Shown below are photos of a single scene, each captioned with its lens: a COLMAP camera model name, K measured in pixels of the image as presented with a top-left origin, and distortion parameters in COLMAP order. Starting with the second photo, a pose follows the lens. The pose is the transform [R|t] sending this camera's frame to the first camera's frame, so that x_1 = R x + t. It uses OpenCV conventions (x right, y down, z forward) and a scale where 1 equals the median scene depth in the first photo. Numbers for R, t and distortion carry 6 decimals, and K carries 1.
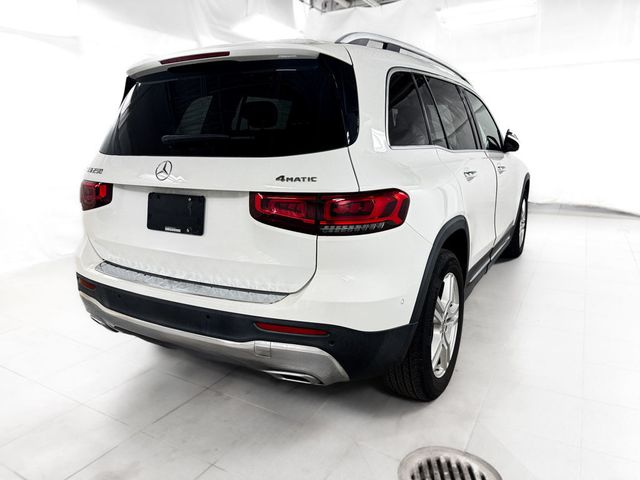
lens RADIAL K [[458.1, 0, 320.0], [0, 458.1, 240.0], [0, 0, 1]] dist [0.067837, -0.065937]
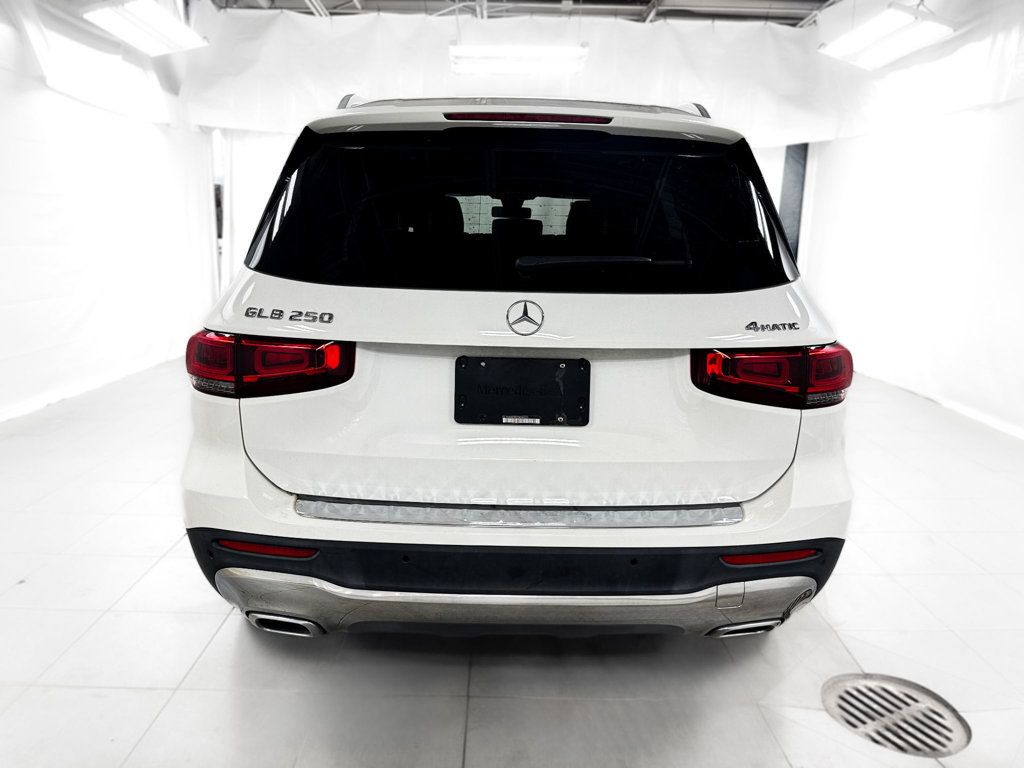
lens RADIAL K [[726.2, 0, 497.5], [0, 726.2, 375.5], [0, 0, 1]] dist [0.070595, -0.070547]
pose [[0.862437, -0.071058, 0.501151, -0.808901], [0.077452, 0.996963, 0.008070, -0.089405], [-0.500203, 0.031855, 0.865322, 0.254239]]
